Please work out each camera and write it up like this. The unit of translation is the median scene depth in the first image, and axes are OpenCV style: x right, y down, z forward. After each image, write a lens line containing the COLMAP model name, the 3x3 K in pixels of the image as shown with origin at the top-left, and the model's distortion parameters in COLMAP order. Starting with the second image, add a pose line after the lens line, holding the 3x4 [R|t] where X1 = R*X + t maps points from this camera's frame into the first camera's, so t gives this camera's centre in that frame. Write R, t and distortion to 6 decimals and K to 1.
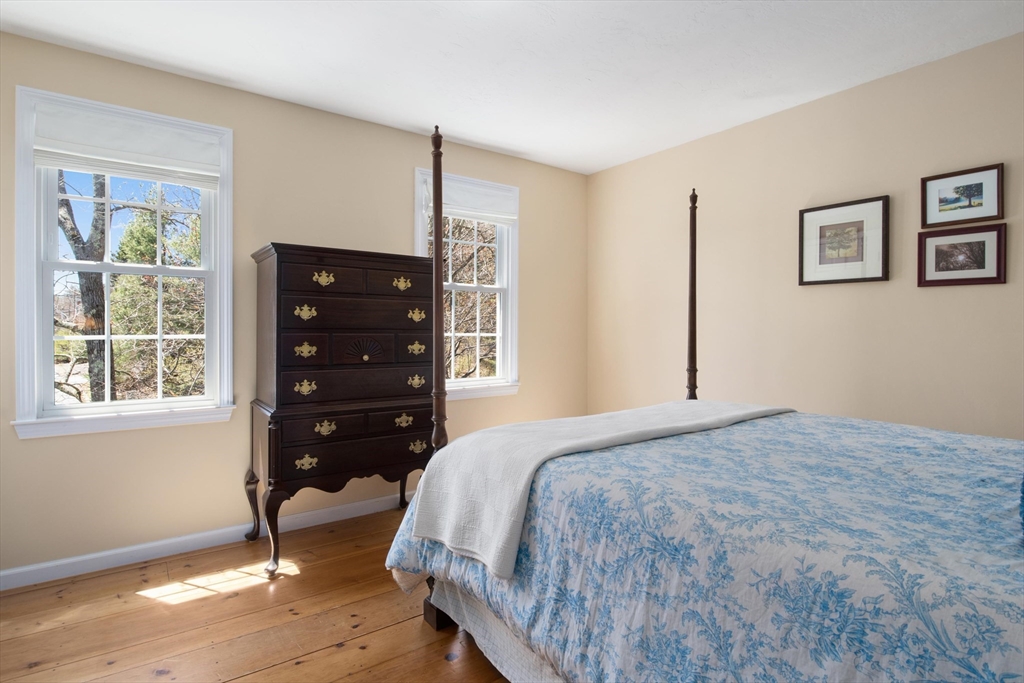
lens RADIAL K [[515.1, 0, 517.9], [0, 515.1, 328.7], [0, 0, 1]] dist [-0.005787, 0.000295]
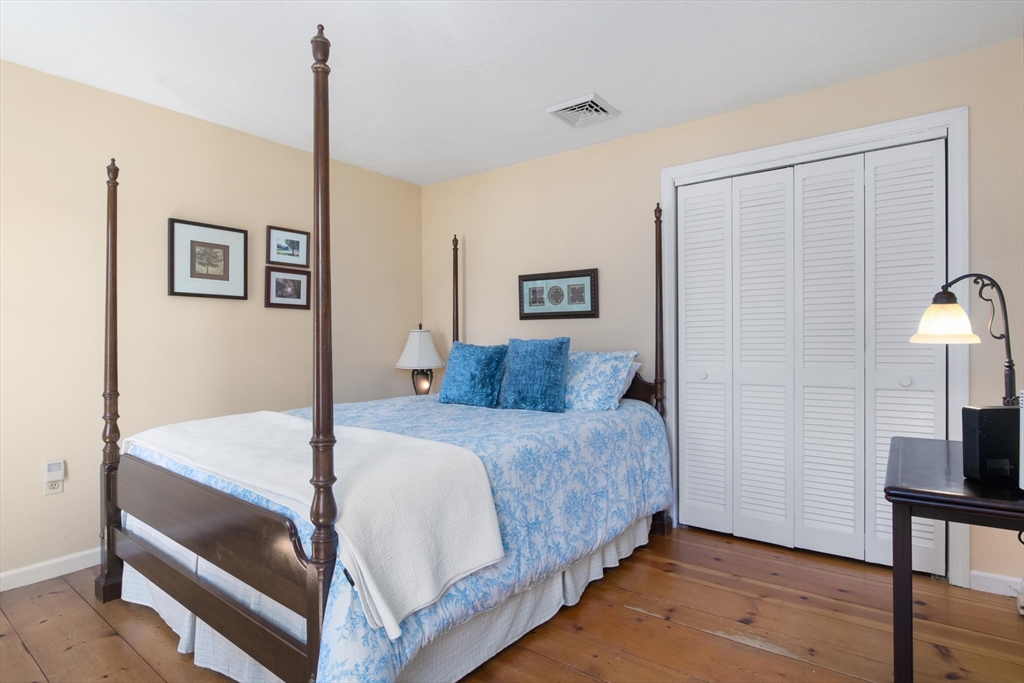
lens RADIAL K [[515.1, 0, 517.9], [0, 515.1, 328.7], [0, 0, 1]] dist [-0.005787, 0.000295]
pose [[-0.276819, 0.016702, 0.960777, -0.672213], [0.006076, 0.999859, -0.015631, -0.002092], [-0.960903, 0.001510, -0.276882, 0.756561]]
